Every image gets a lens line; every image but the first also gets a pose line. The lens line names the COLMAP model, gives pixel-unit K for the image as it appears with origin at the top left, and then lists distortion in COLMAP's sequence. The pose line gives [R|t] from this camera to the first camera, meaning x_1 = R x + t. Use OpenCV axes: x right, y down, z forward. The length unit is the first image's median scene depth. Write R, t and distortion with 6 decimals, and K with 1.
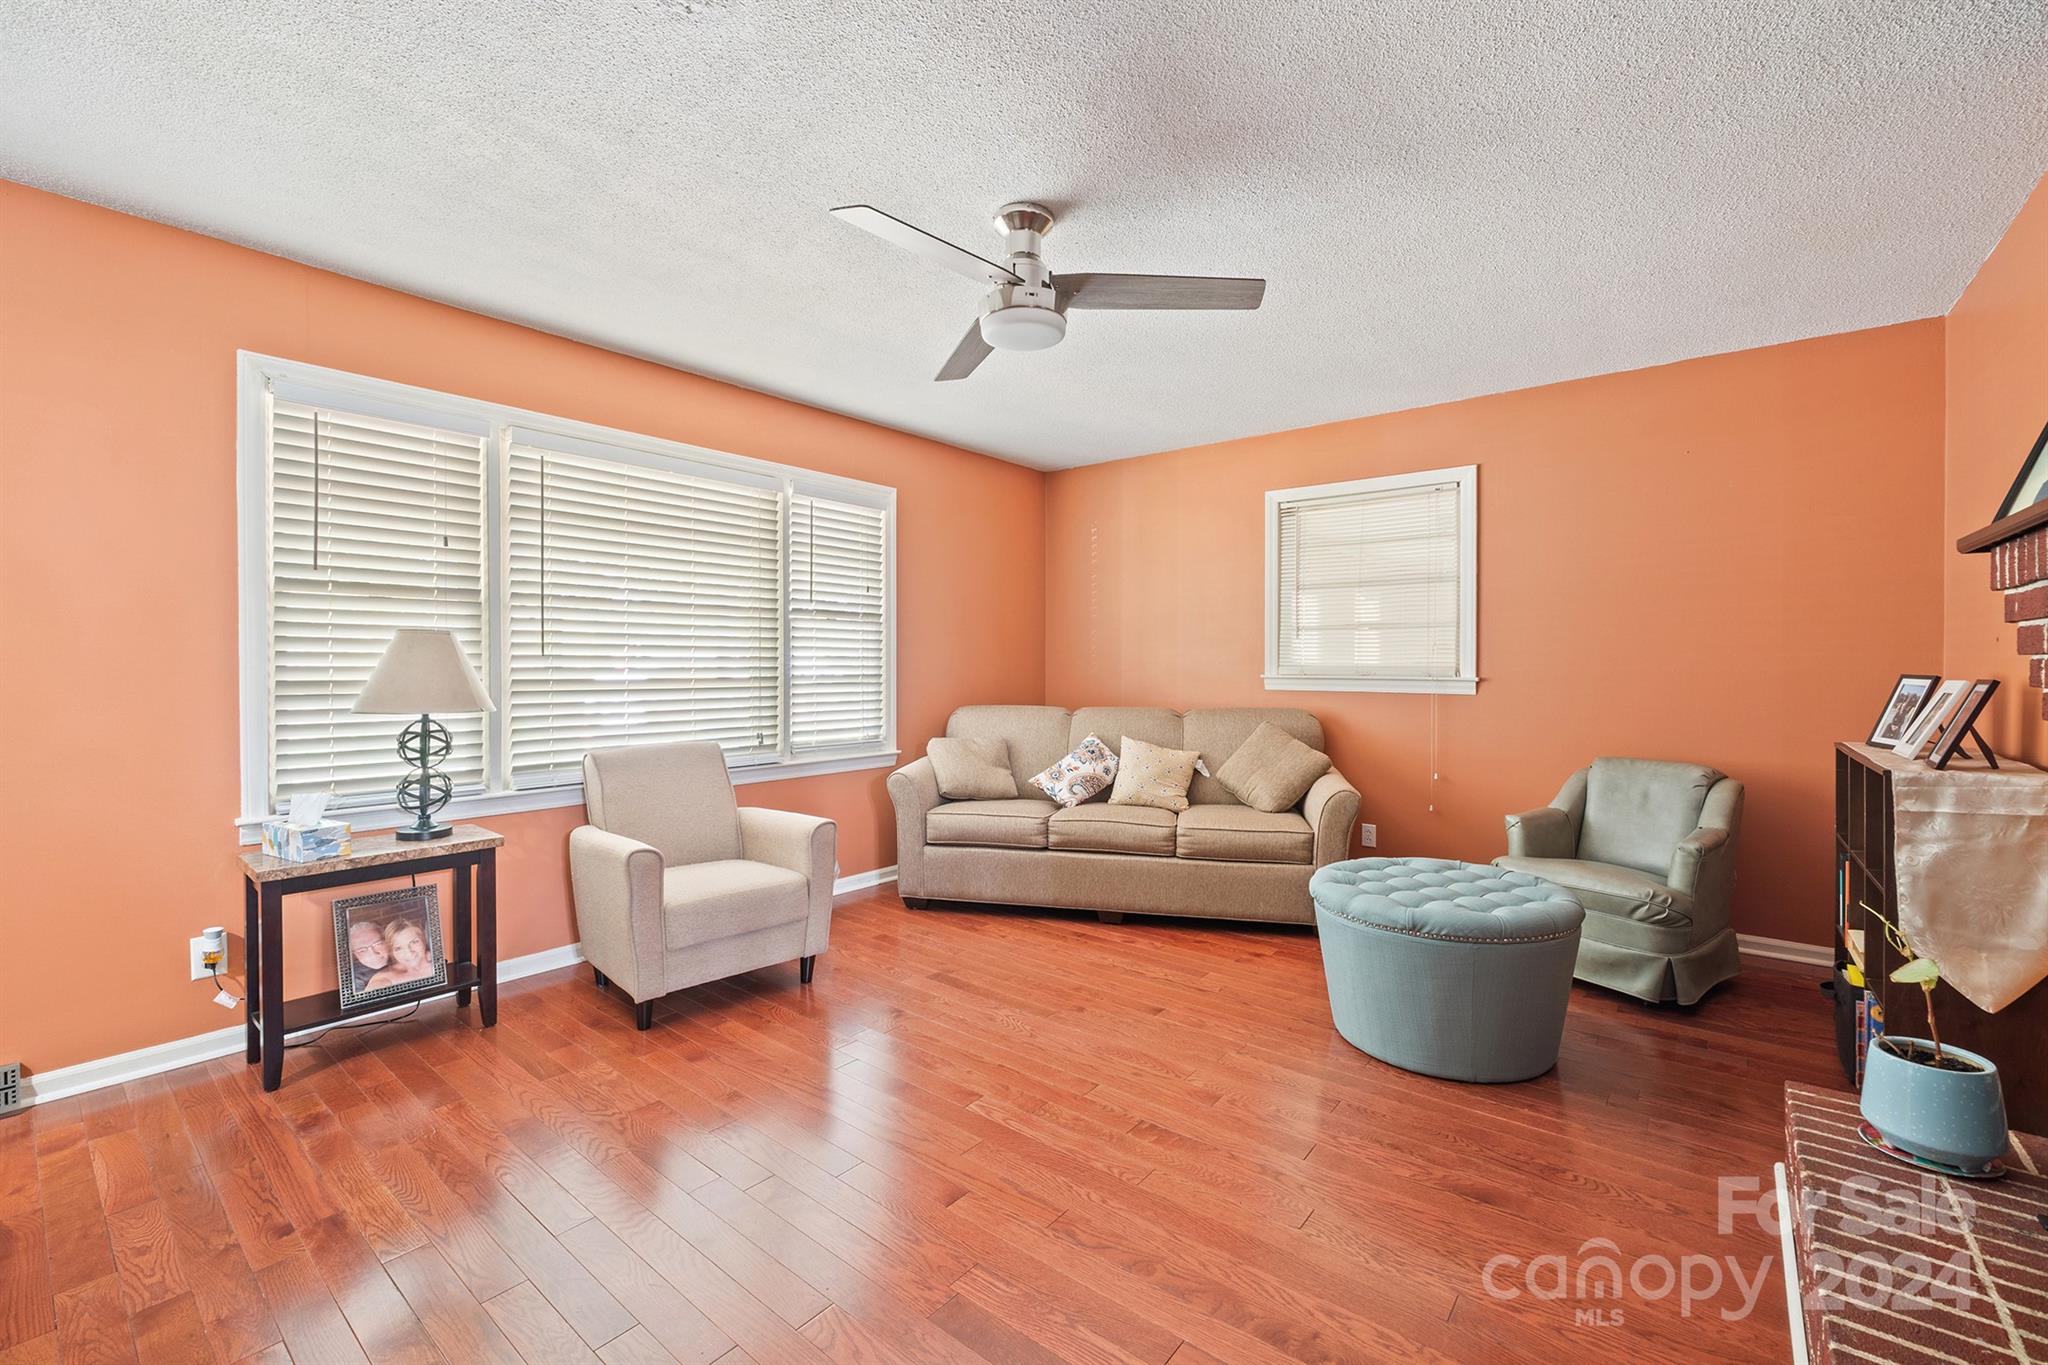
lens RADIAL K [[853.3, 0, 1018.8], [0, 853.3, 670.0], [0, 0, 1]] dist [-0.002114, -0.000142]
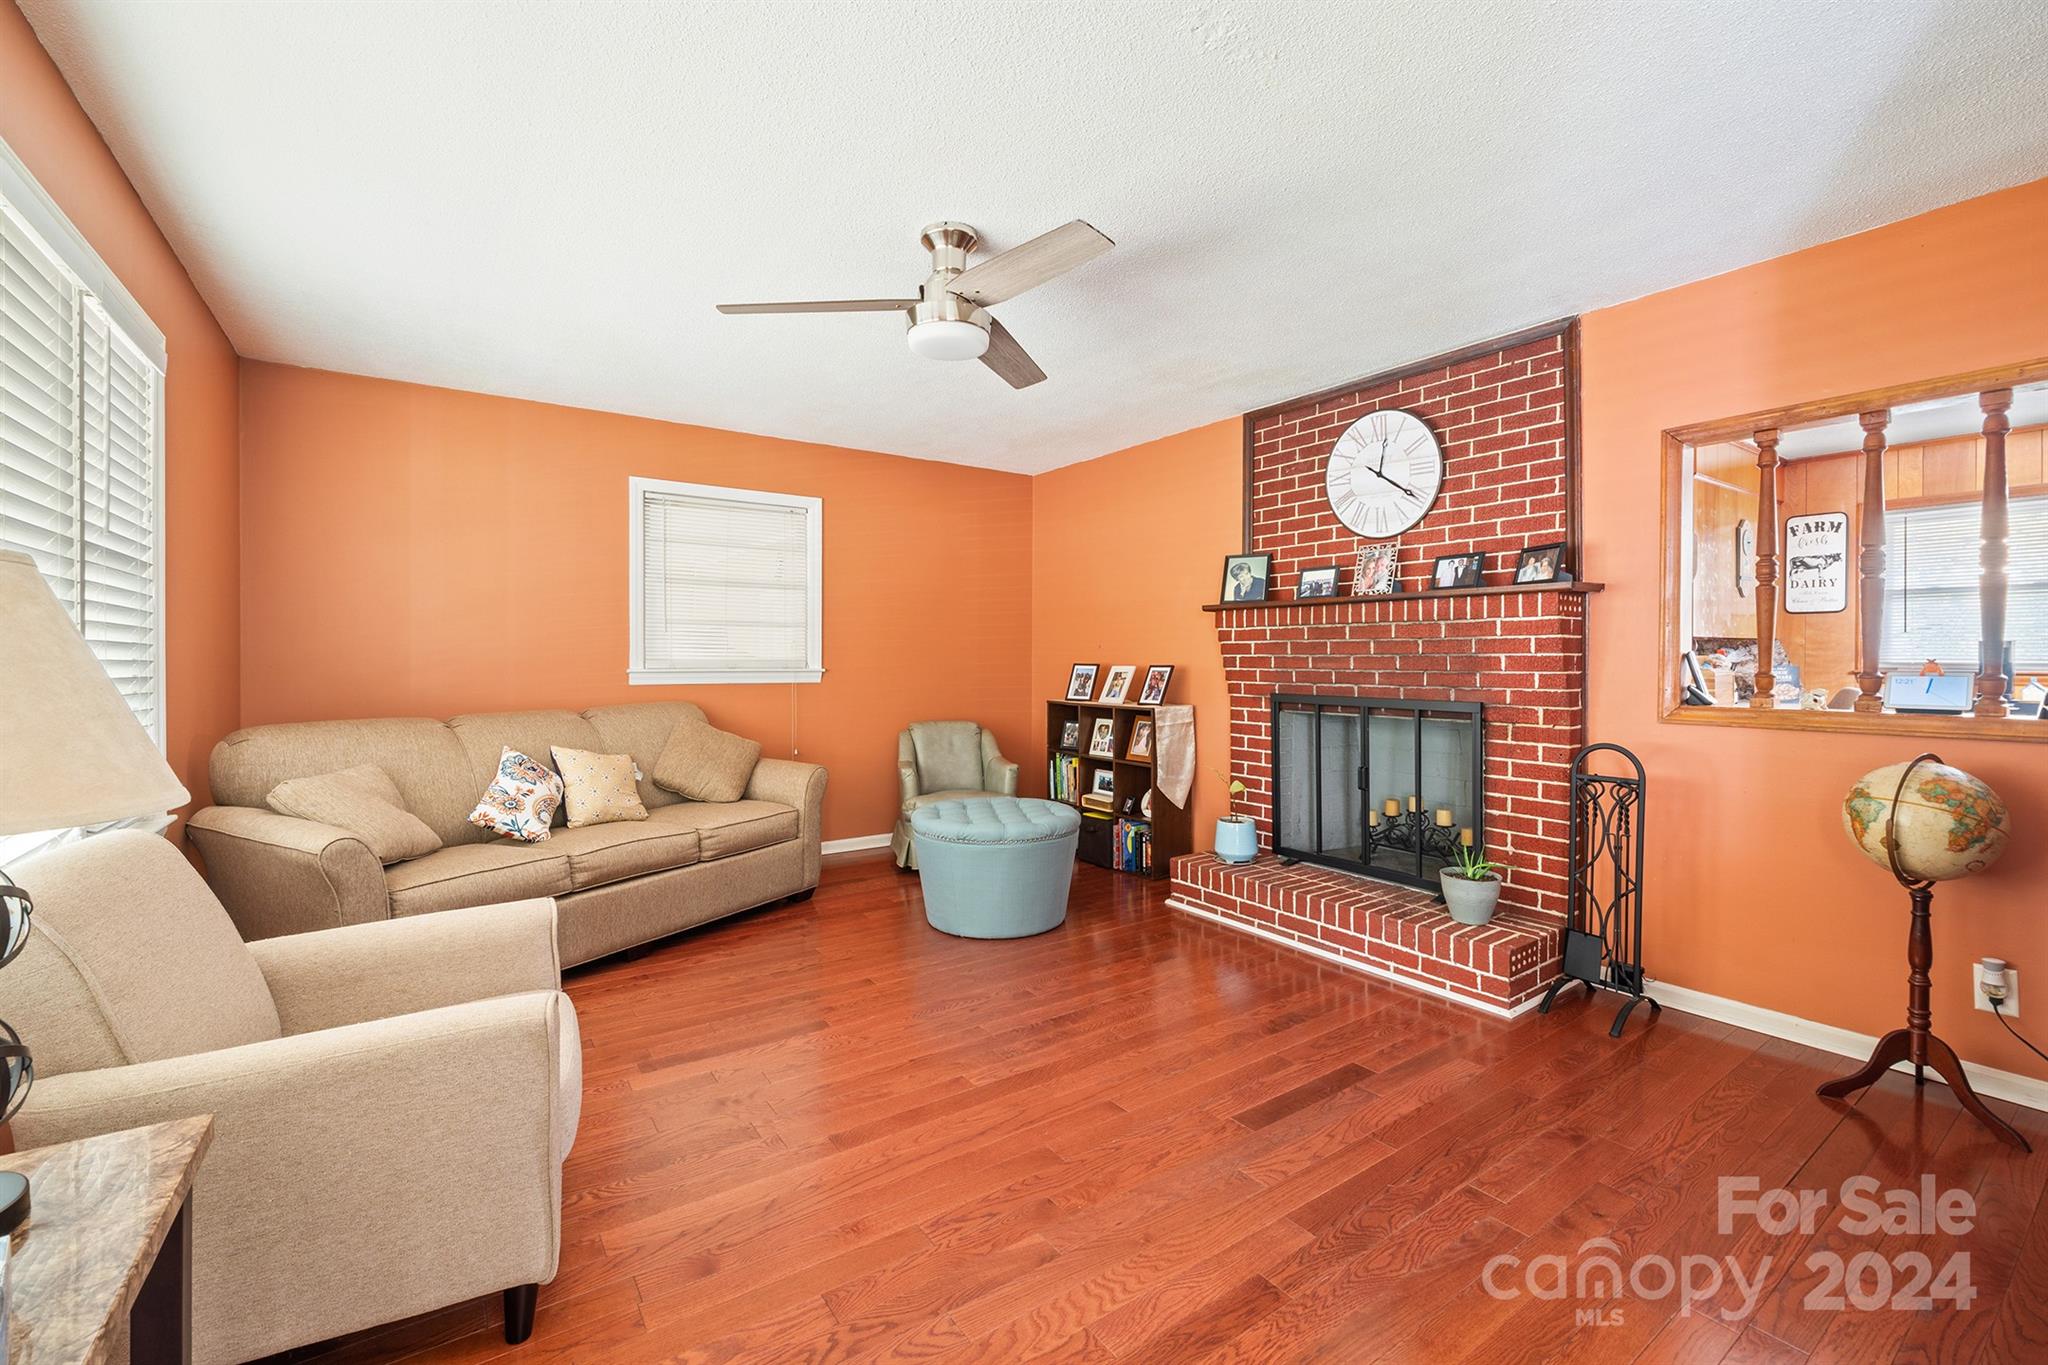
lens RADIAL K [[853.3, 0, 1018.8], [0, 853.3, 670.0], [0, 0, 1]] dist [-0.002114, -0.000142]
pose [[0.282141, -0.013277, 0.959281, -0.635172], [0.006200, 0.999909, 0.012016, -0.003033], [-0.959353, 0.002557, 0.282198, 0.404388]]
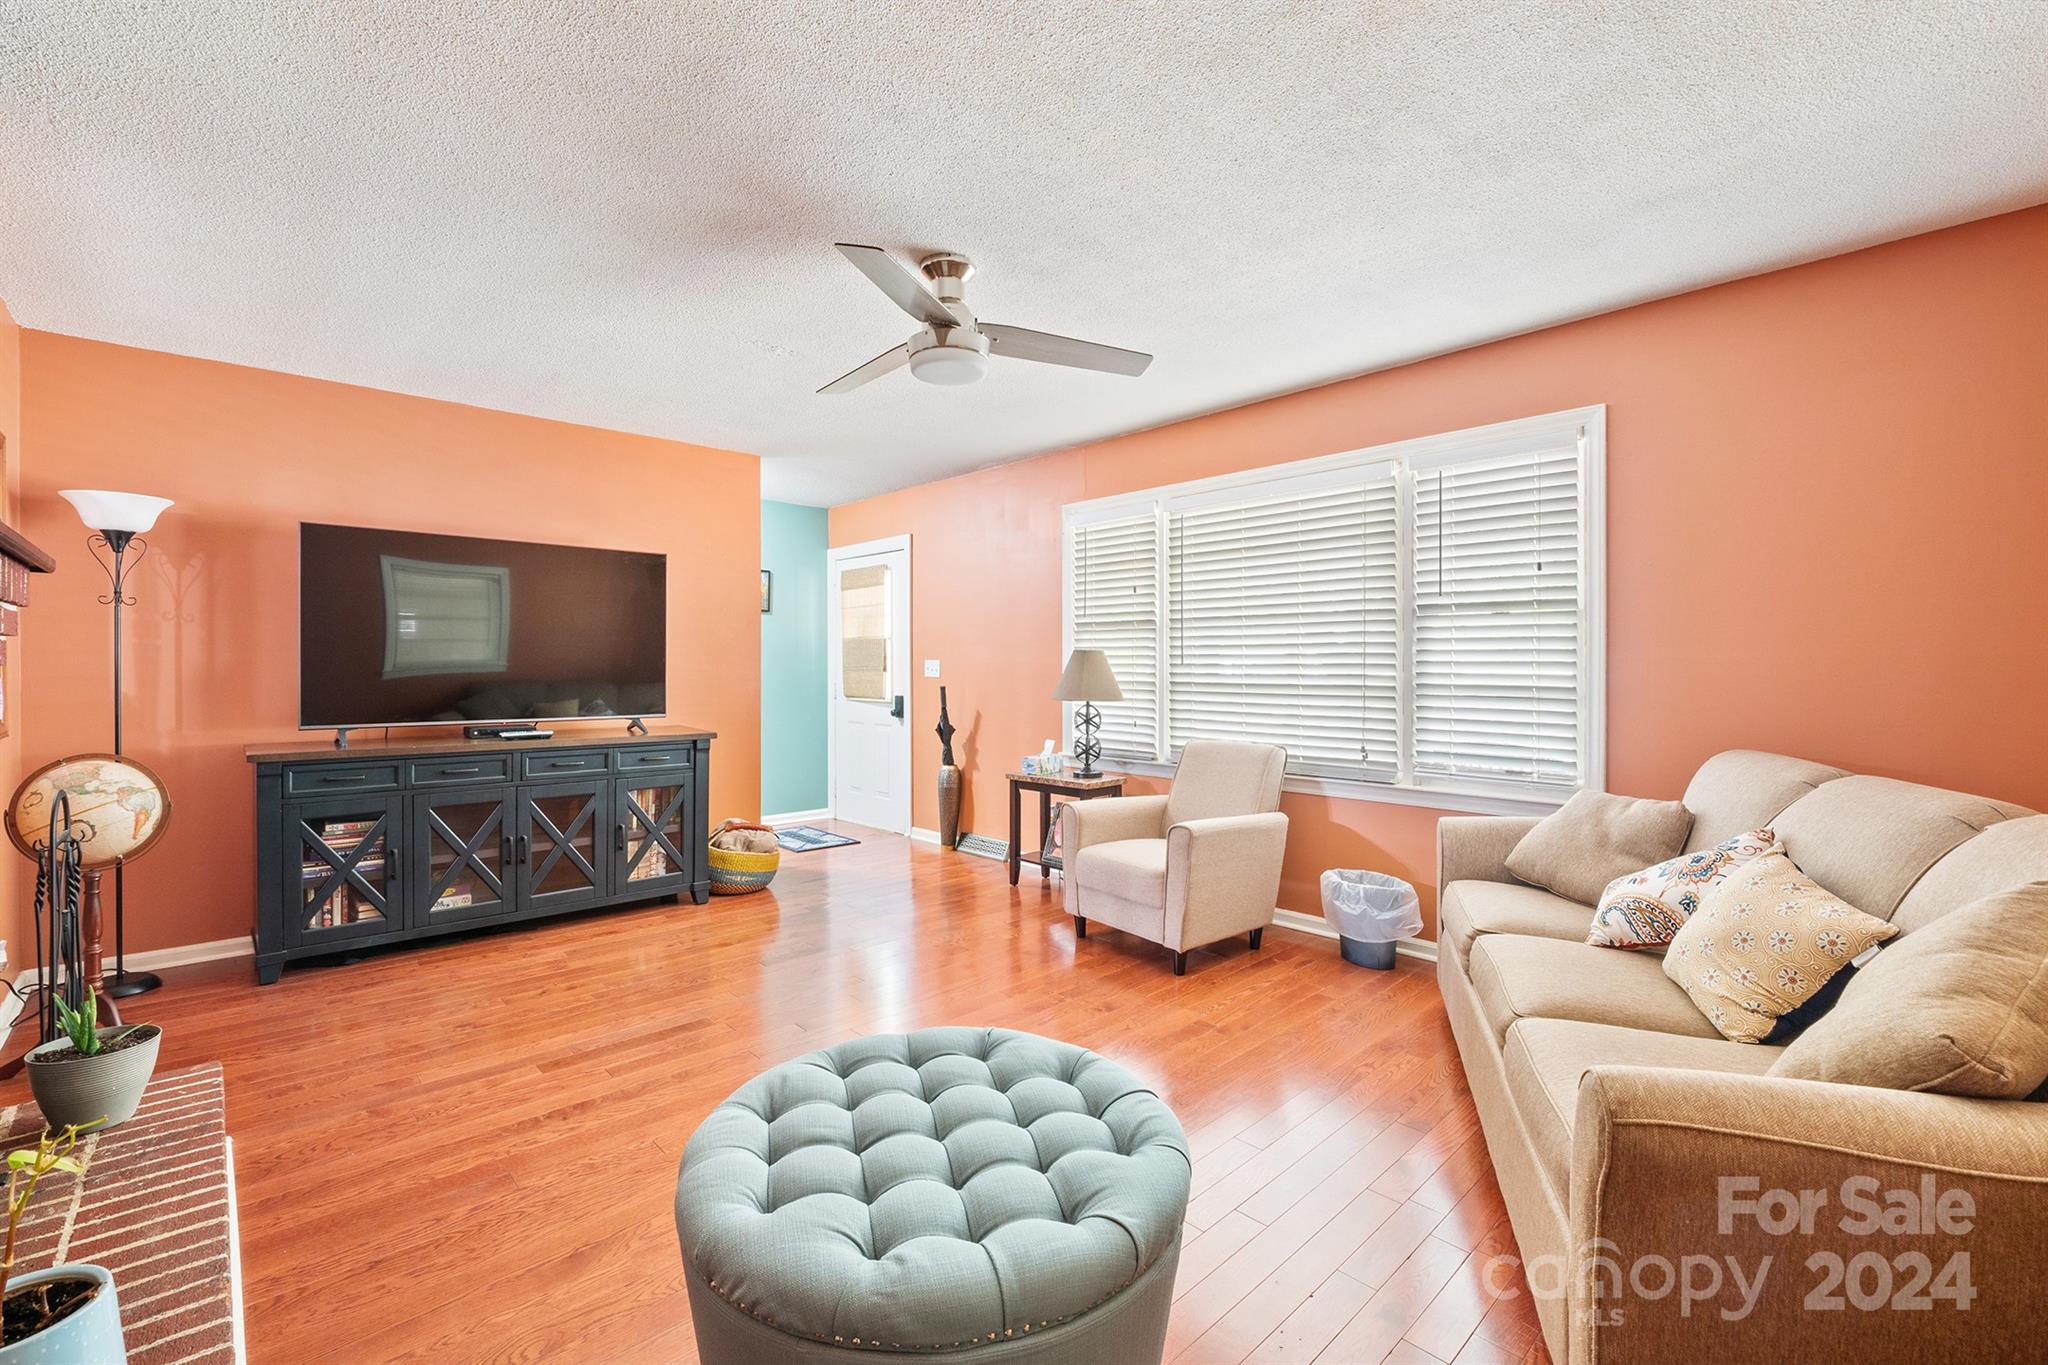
lens RADIAL K [[878.5, 0, 1025.6], [0, 878.5, 664.7], [0, 0, 1]] dist [-0.004238, -0.000423]
pose [[-0.127264, -0.006235, -0.991849, 0.711087], [-0.014995, 0.999878, -0.004362, -0.005454], [0.991756, 0.014317, -0.127342, 0.797697]]
